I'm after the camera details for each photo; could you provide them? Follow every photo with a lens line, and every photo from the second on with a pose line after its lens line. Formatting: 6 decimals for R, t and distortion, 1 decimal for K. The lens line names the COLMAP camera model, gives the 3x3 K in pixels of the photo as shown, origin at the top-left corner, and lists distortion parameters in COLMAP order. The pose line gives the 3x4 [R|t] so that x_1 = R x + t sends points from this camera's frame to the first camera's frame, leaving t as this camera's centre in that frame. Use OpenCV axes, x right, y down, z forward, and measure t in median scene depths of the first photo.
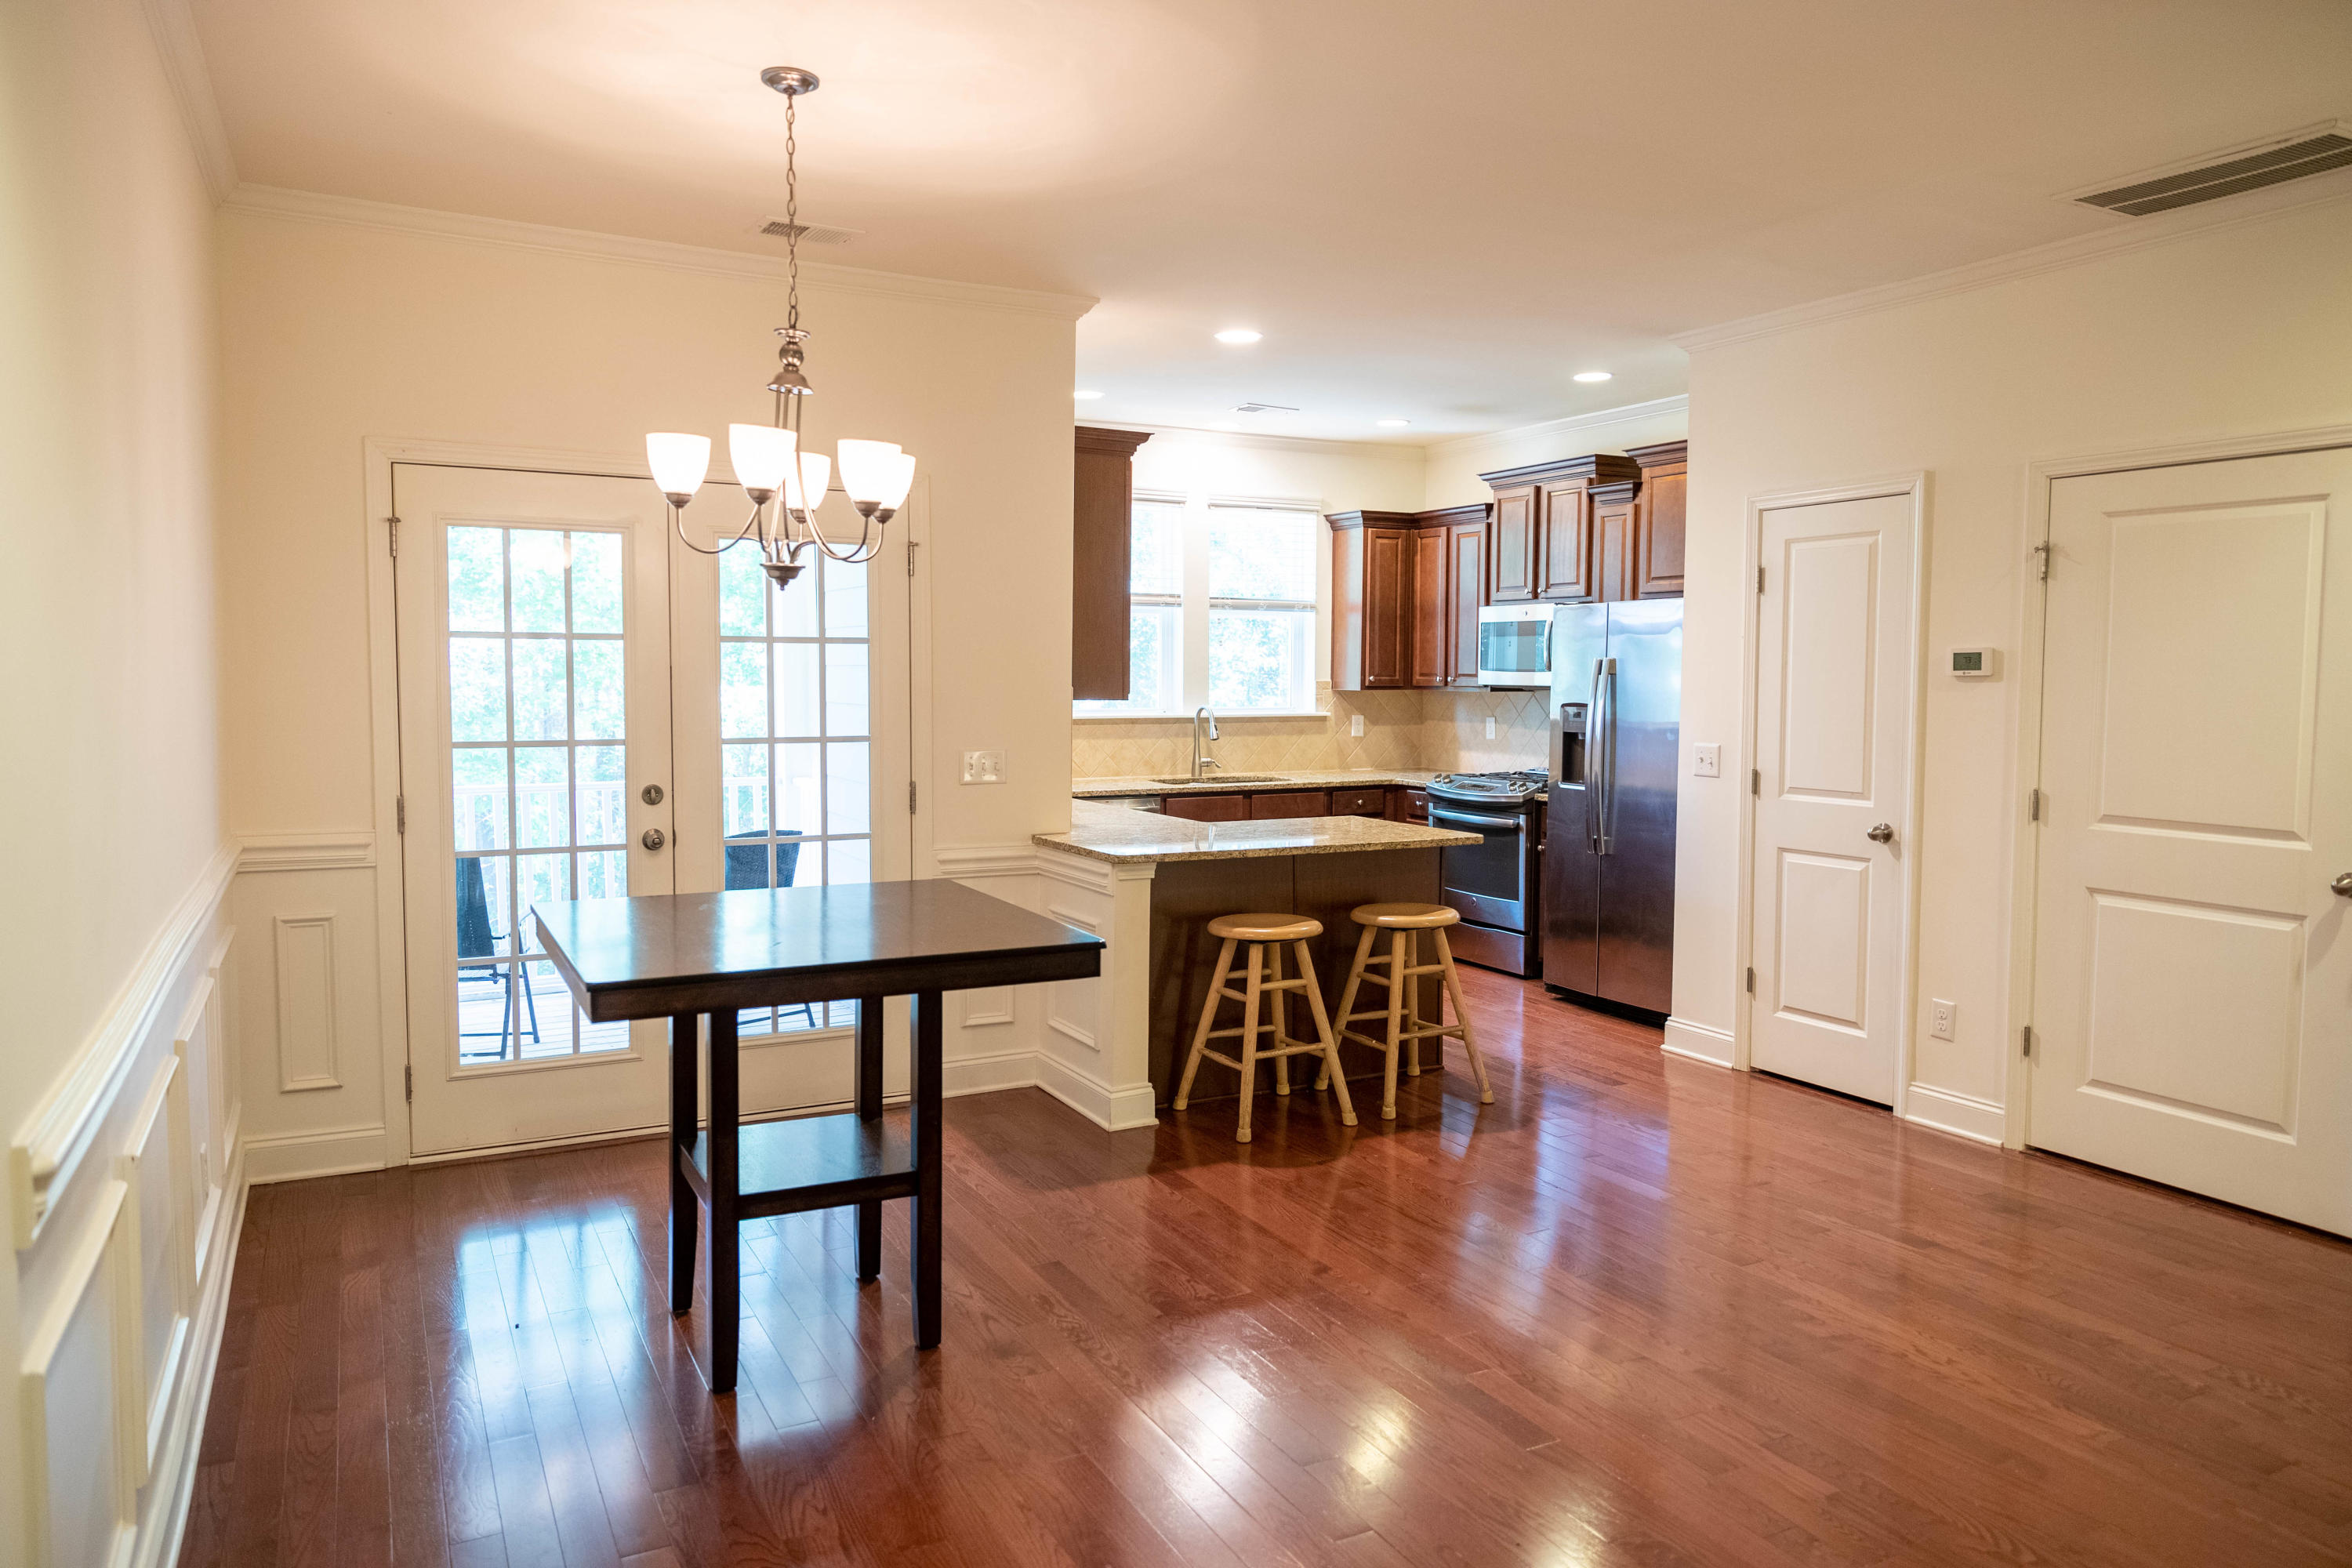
lens RADIAL K [[1571.7, 0, 1192.3], [0, 1571.7, 785.2], [0, 0, 1]] dist [0.009624, 0.000199]
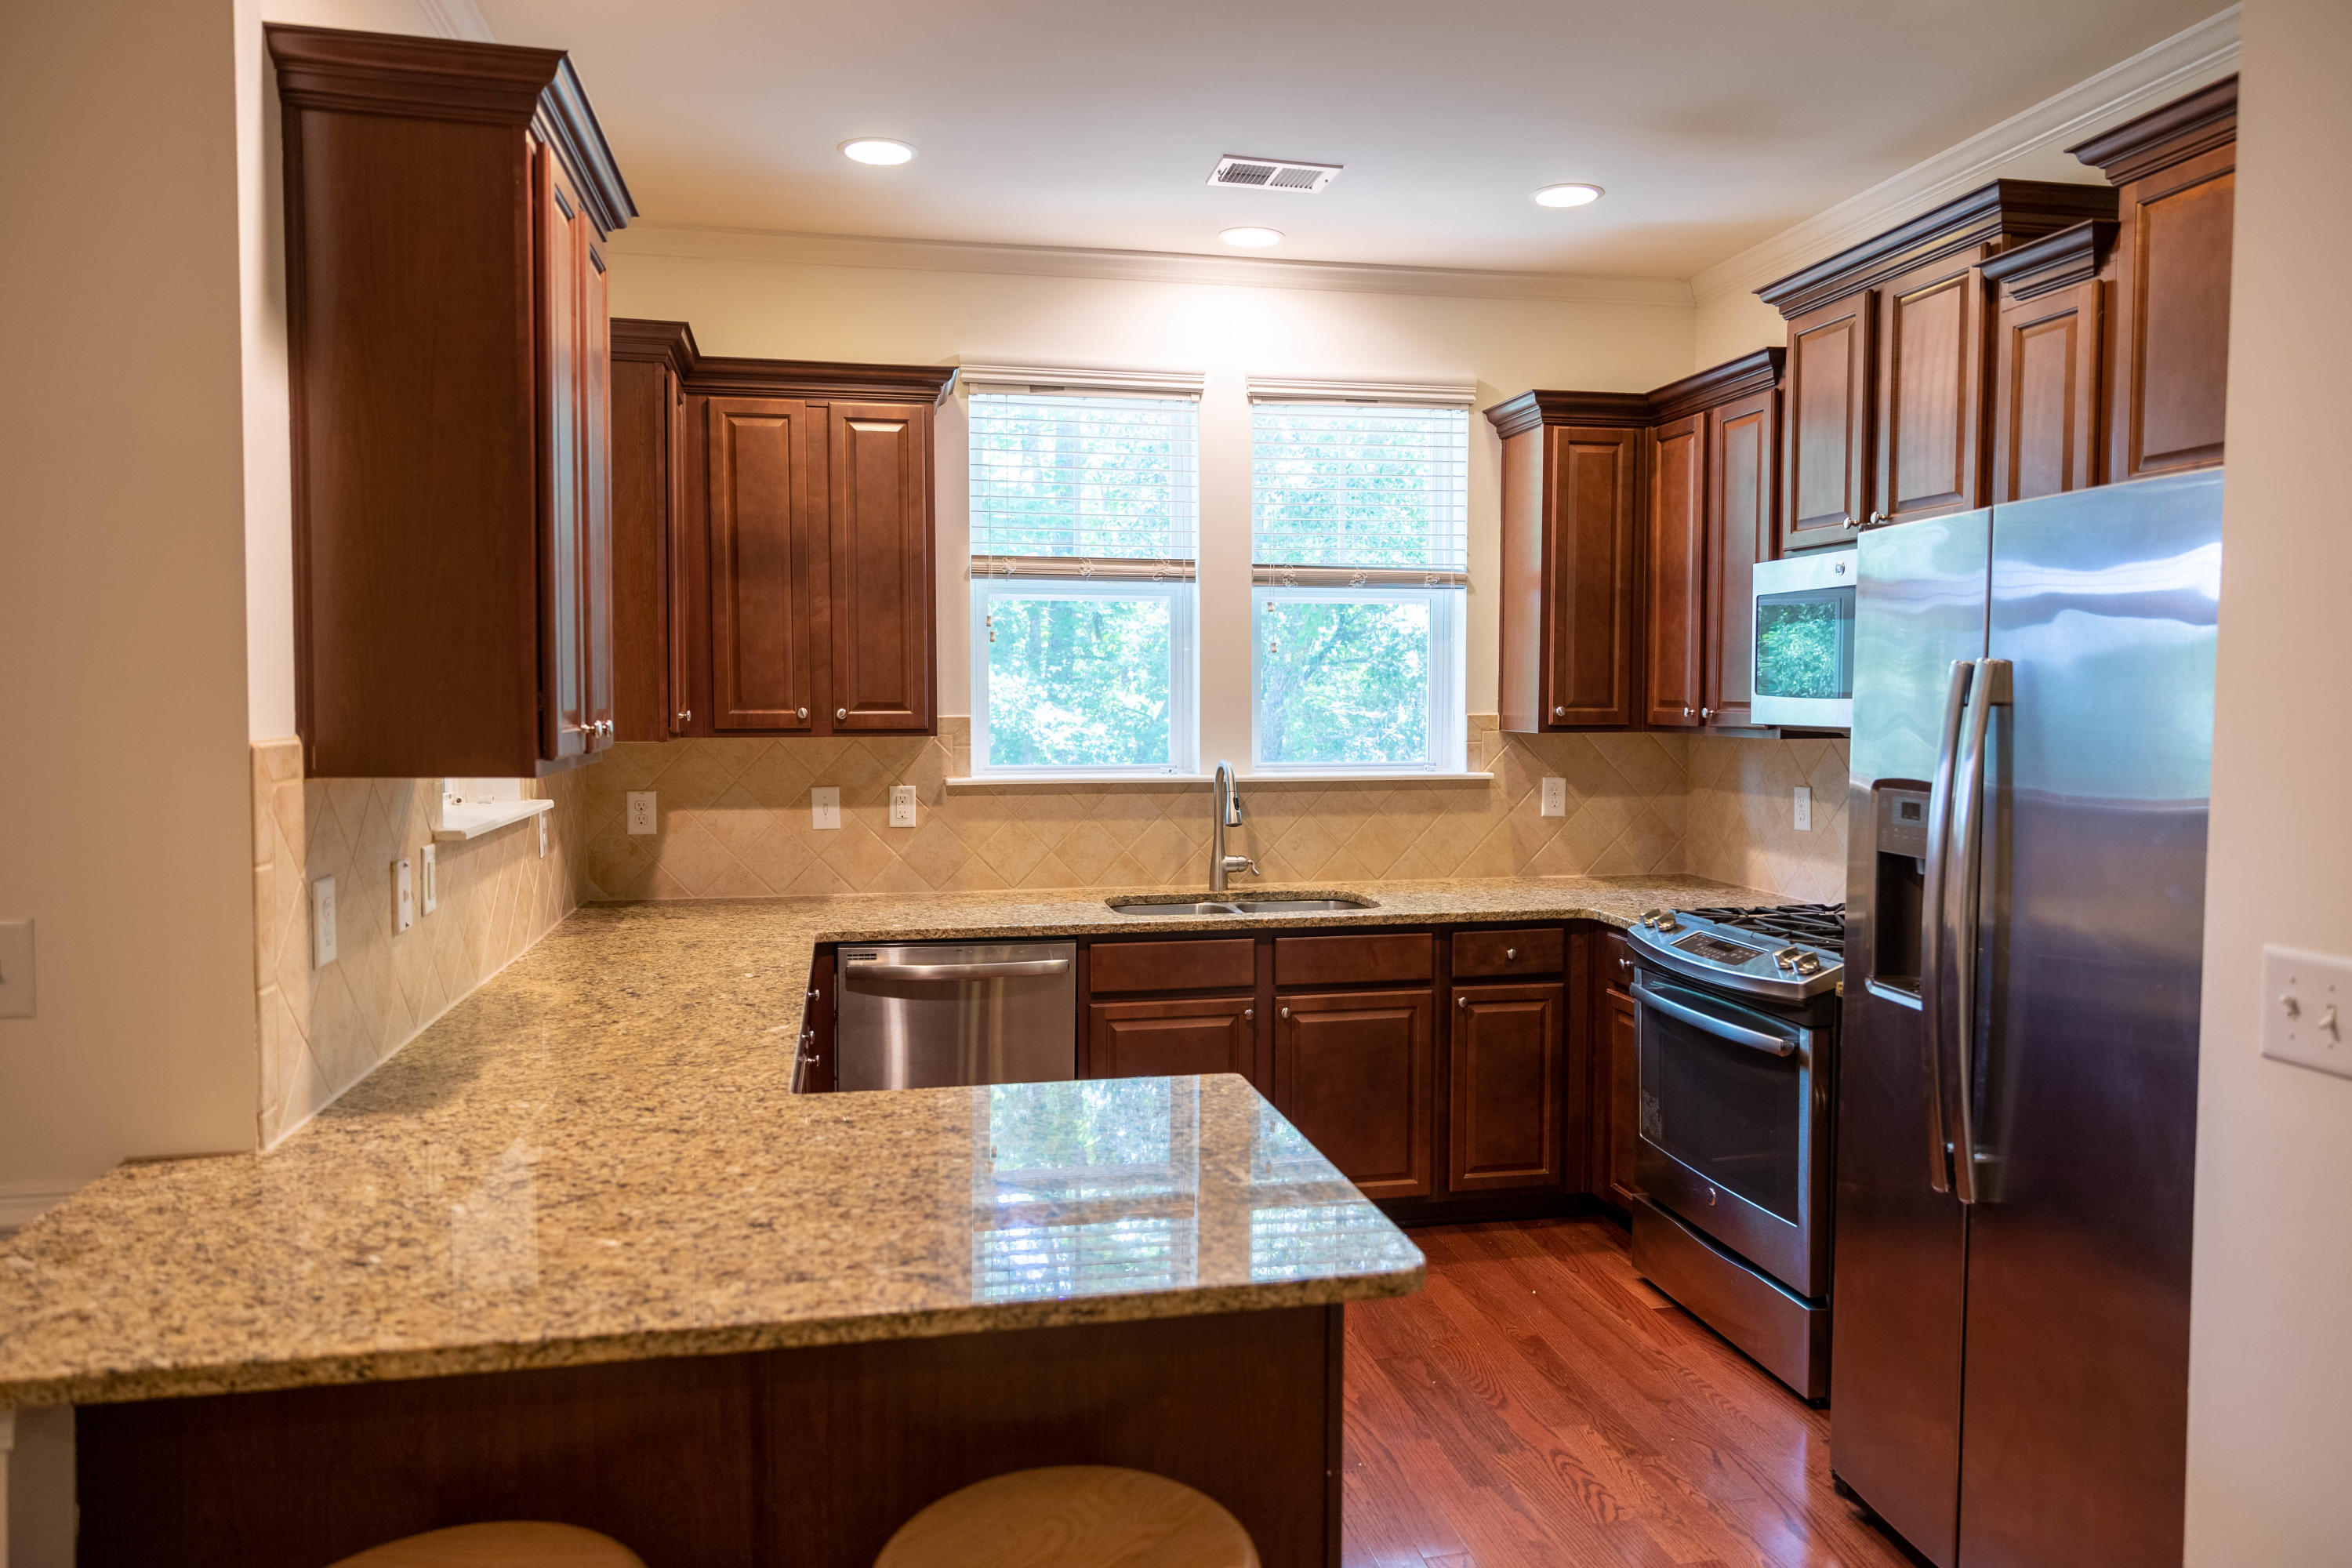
lens RADIAL K [[1571.7, 0, 1185.2], [0, 1571.7, 773.9], [0, 0, 1]] dist [0.009624, 0.000199]
pose [[0.956143, 0.010356, -0.292716, 0.175951], [-0.017358, 0.999622, -0.021333, -0.039444], [0.292385, 0.025478, 0.955961, 0.544574]]
